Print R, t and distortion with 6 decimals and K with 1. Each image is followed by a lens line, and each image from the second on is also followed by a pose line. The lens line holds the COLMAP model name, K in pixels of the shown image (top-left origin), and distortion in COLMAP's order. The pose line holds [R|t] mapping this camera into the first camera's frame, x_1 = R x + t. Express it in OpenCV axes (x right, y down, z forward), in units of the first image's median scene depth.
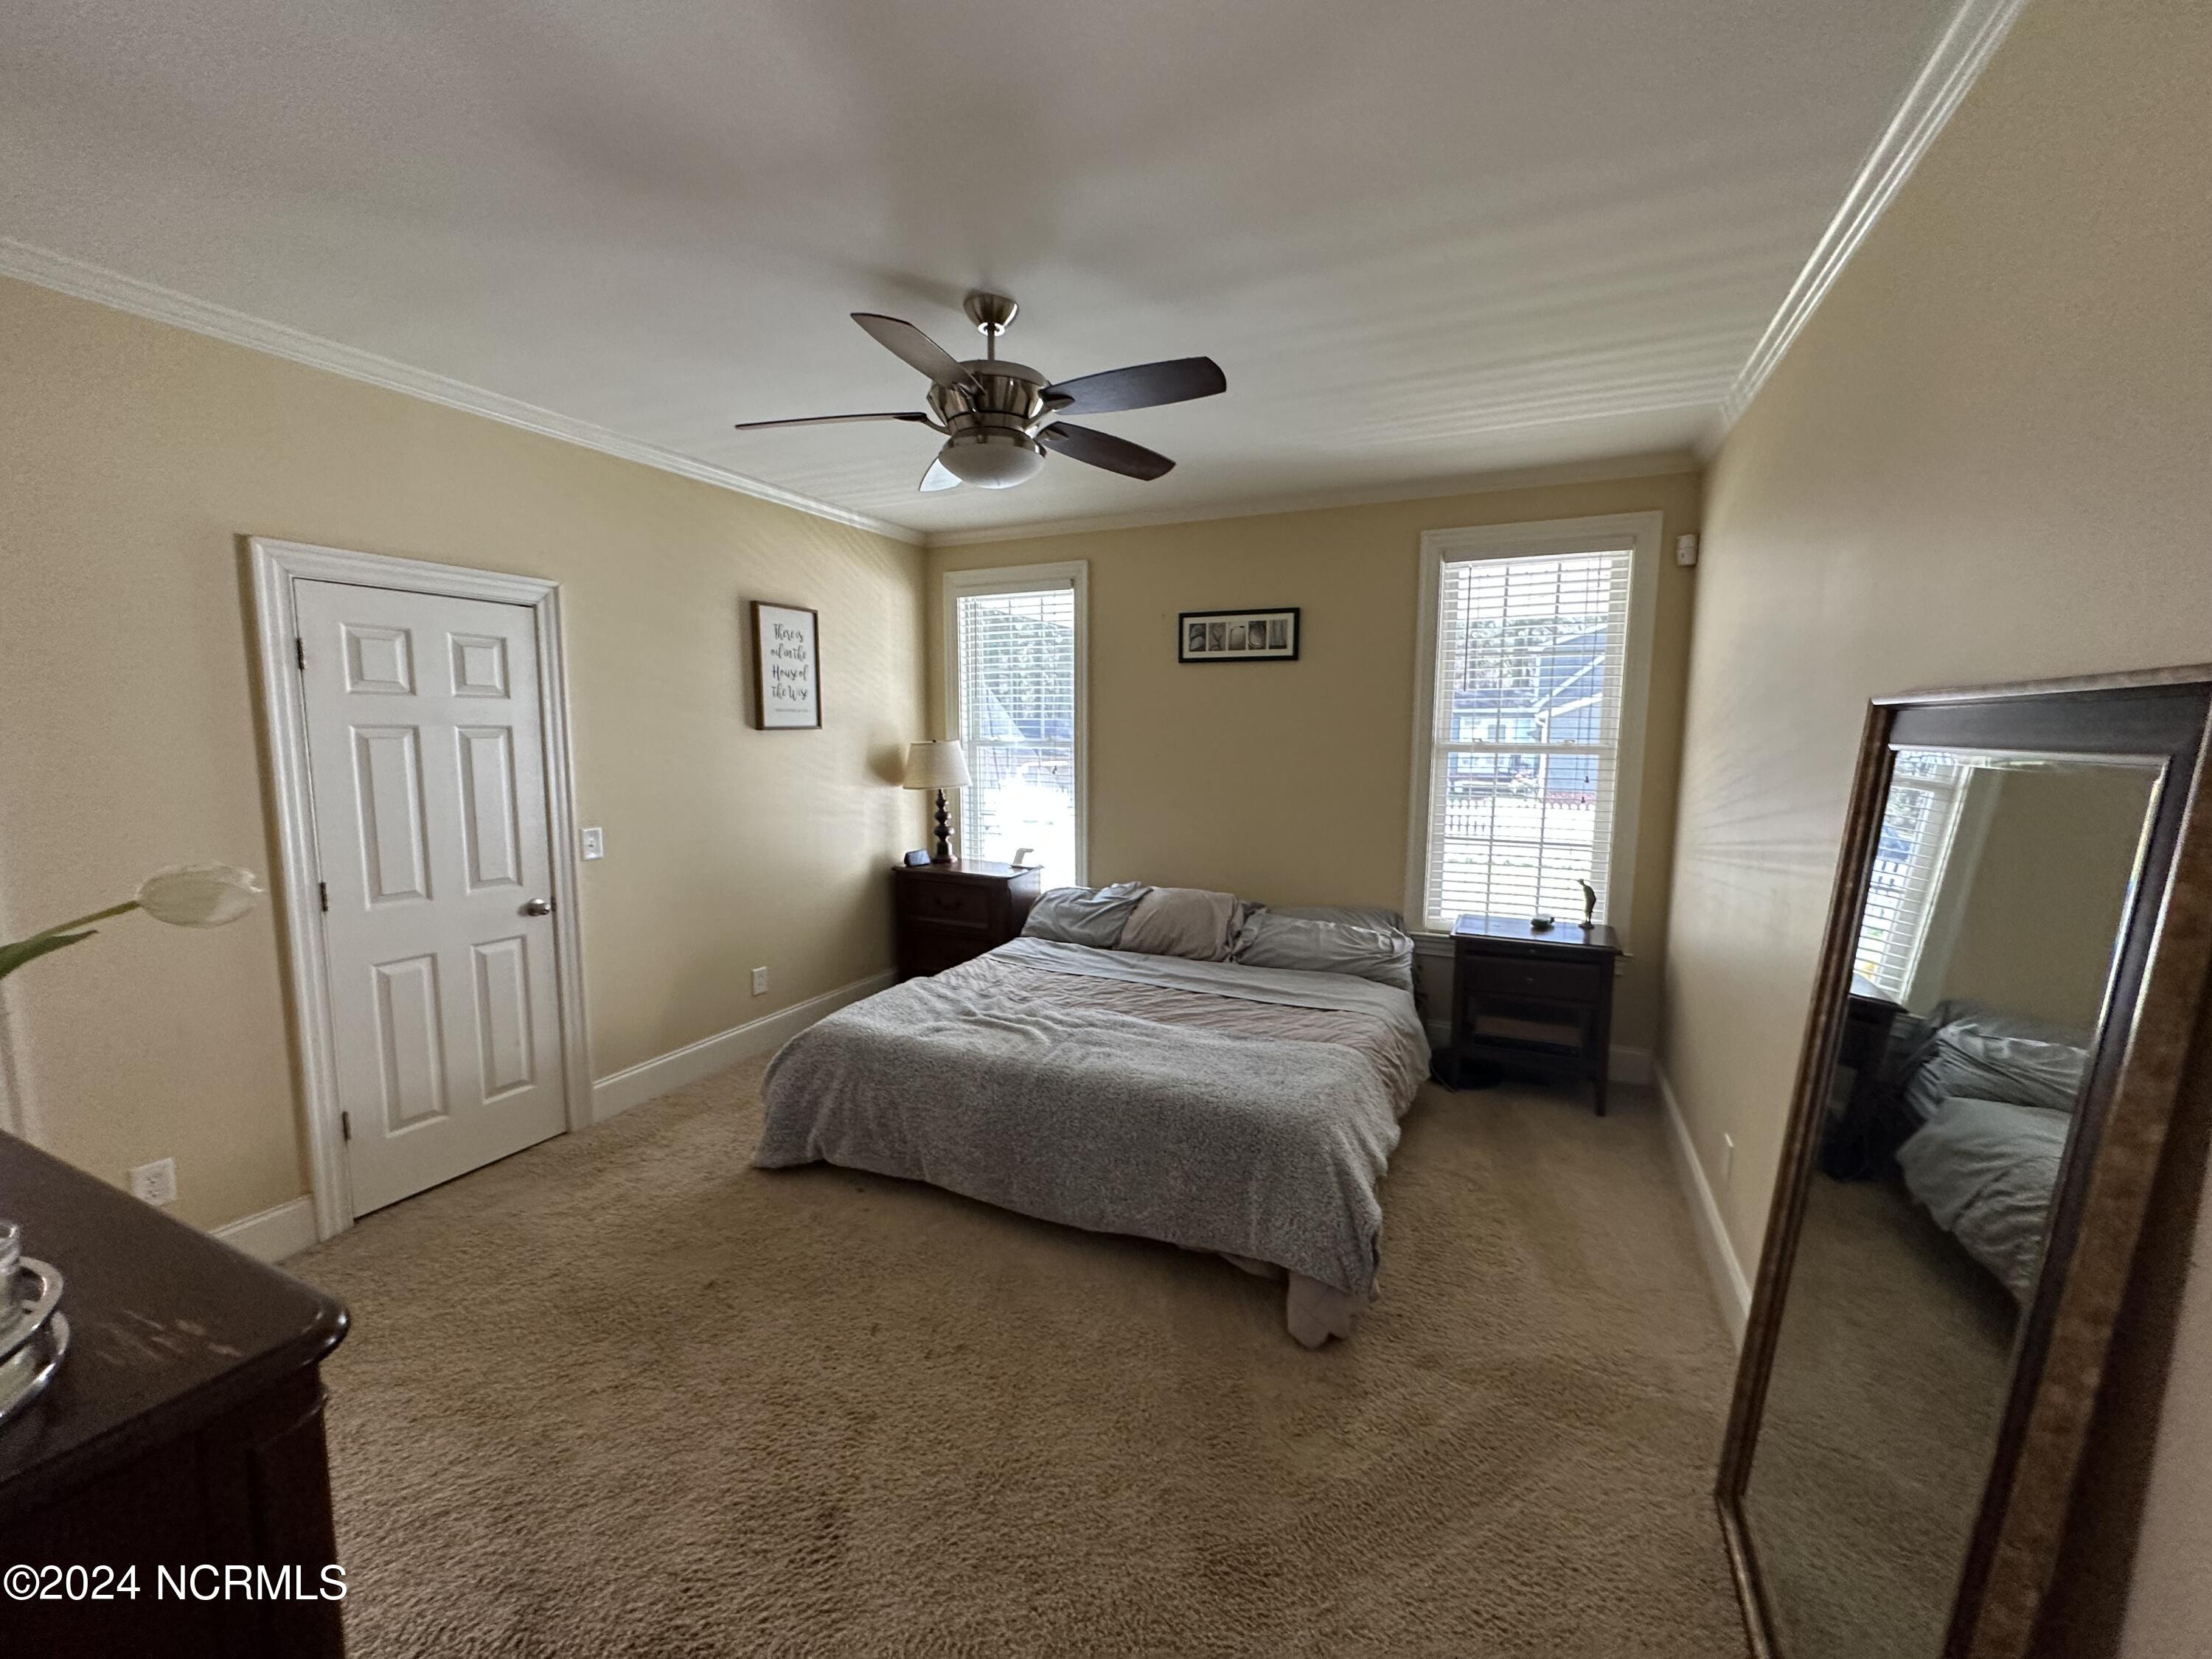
lens RADIAL K [[881.5, 0, 1100.4], [0, 881.5, 837.2], [0, 0, 1]] dist [-0.001843, -0.000072]
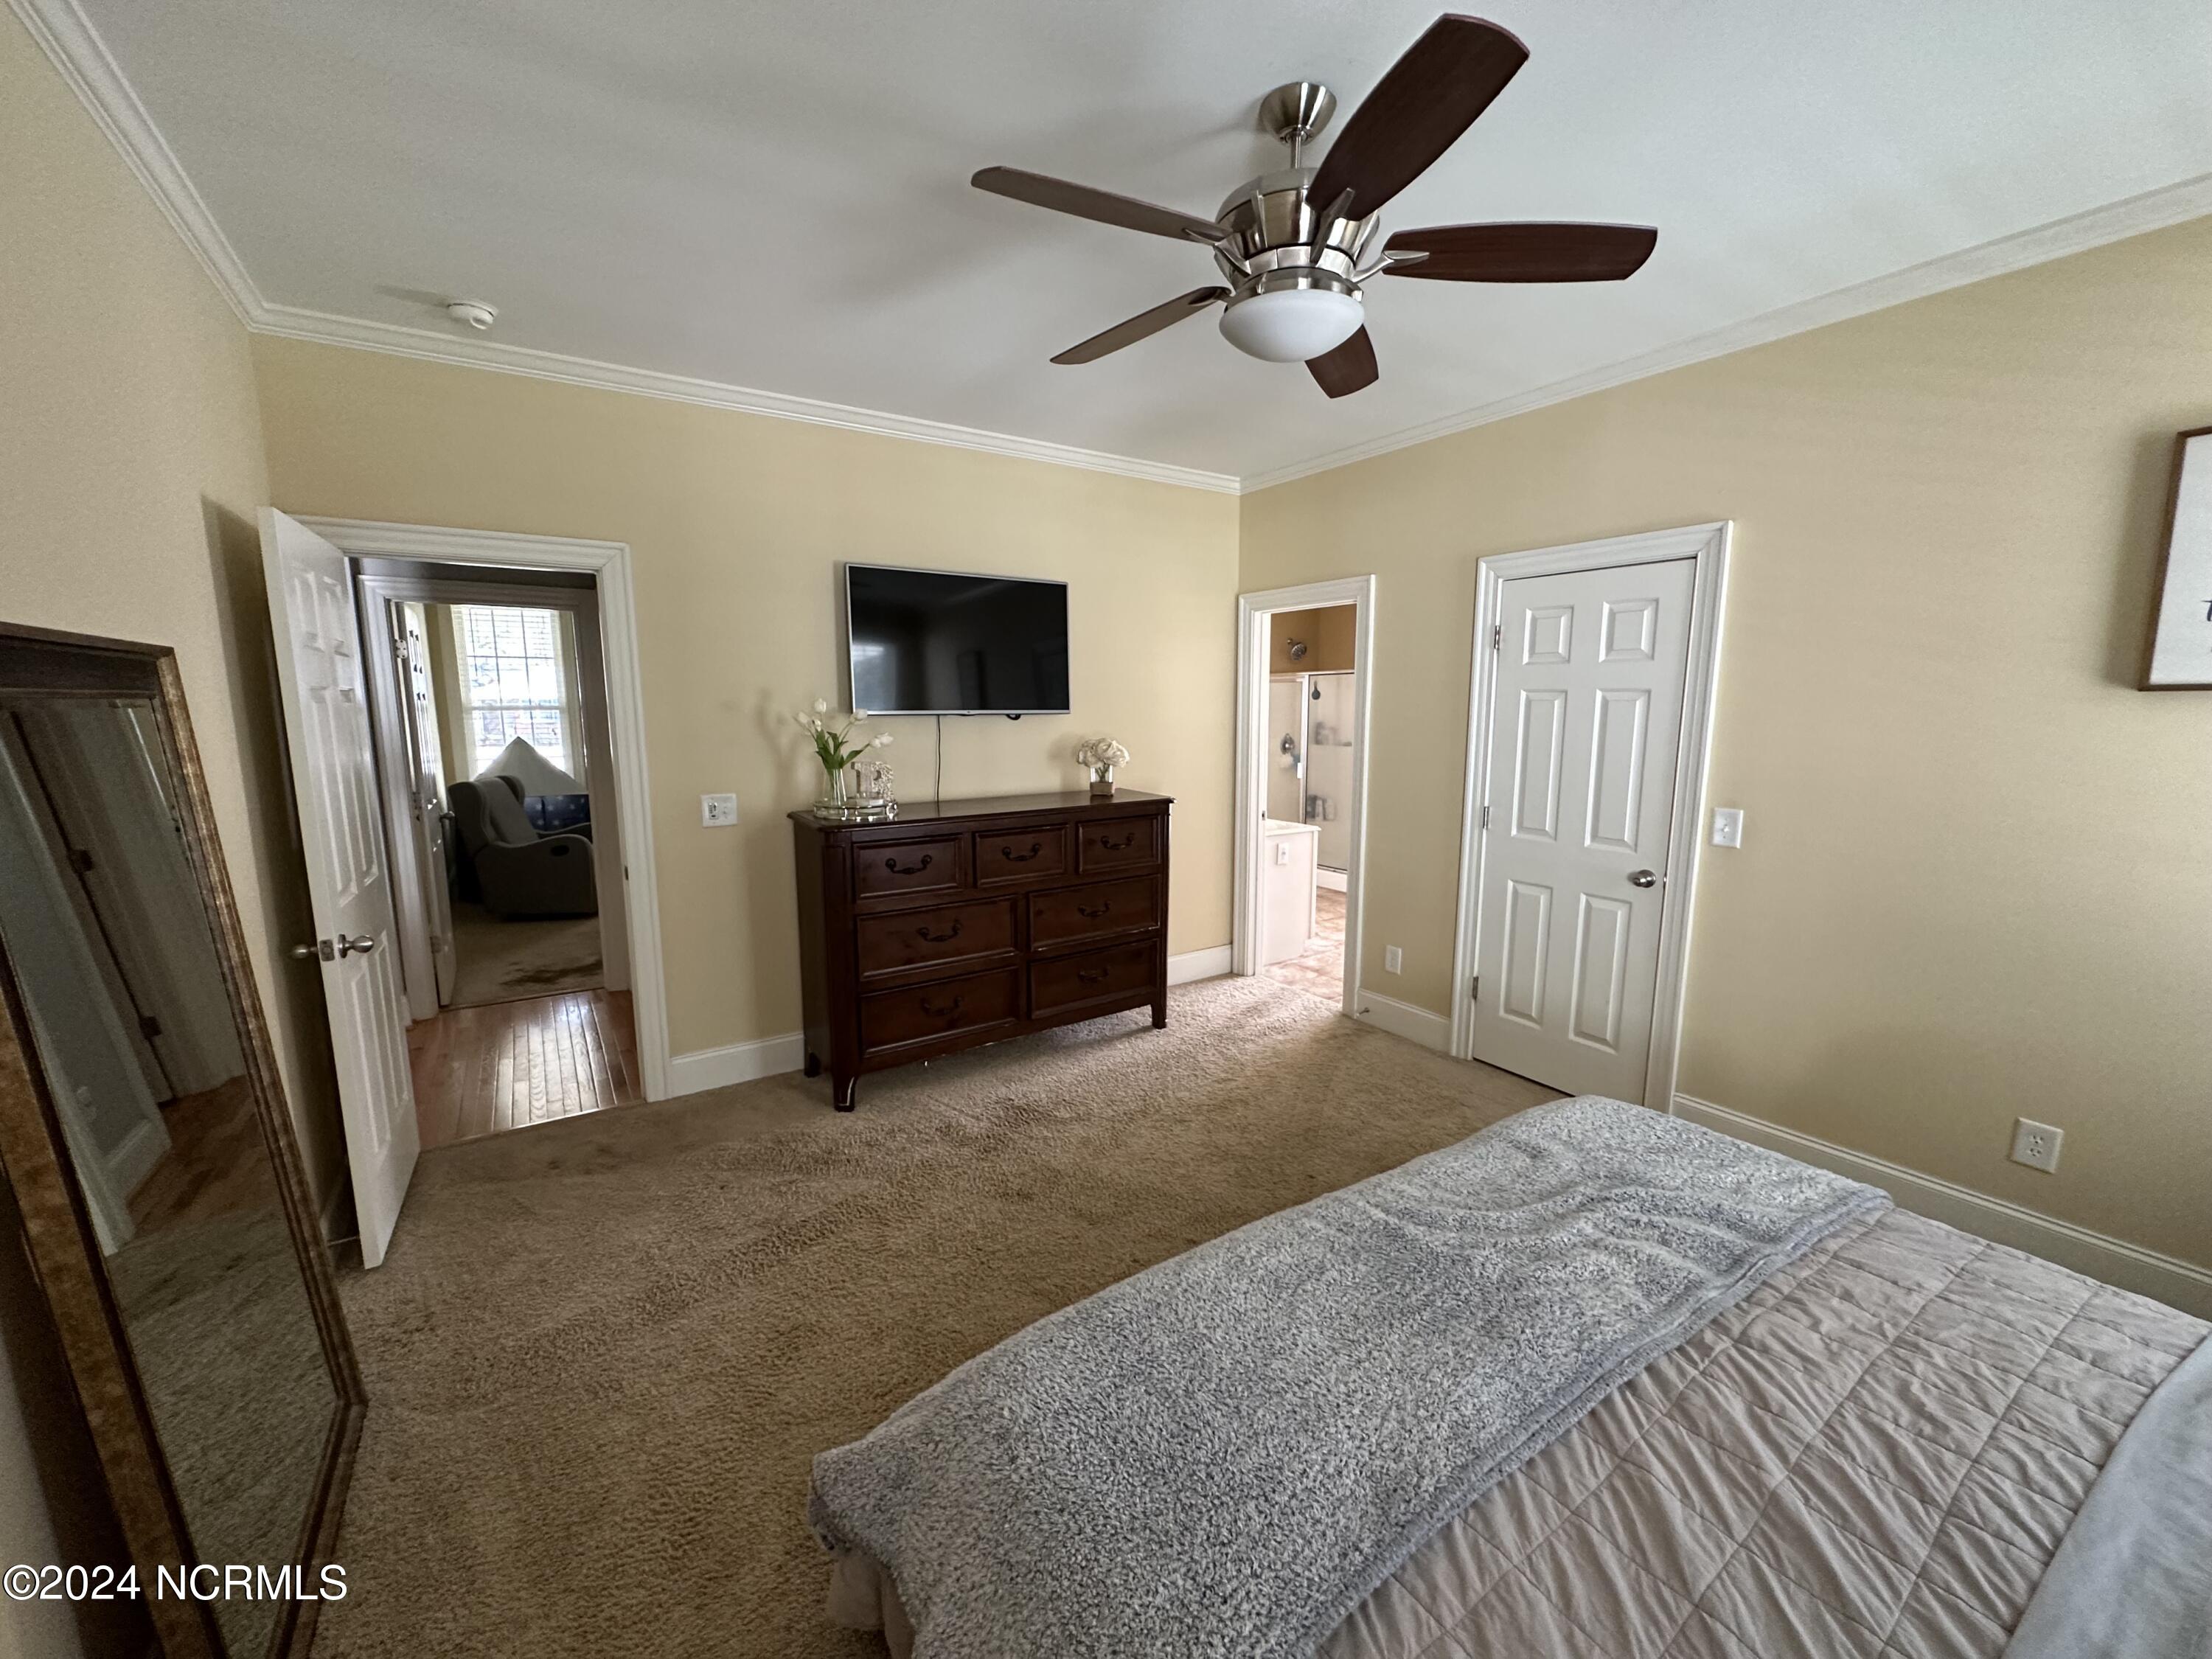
lens RADIAL K [[881.5, 0, 1090.1], [0, 881.5, 823.2], [0, 0, 1]] dist [-0.001843, -0.000072]
pose [[-0.522313, 0.121562, -0.844045, 0.495463], [-0.100085, 0.974208, 0.202244, -0.116740], [0.846860, 0.190111, -0.496675, 0.987888]]
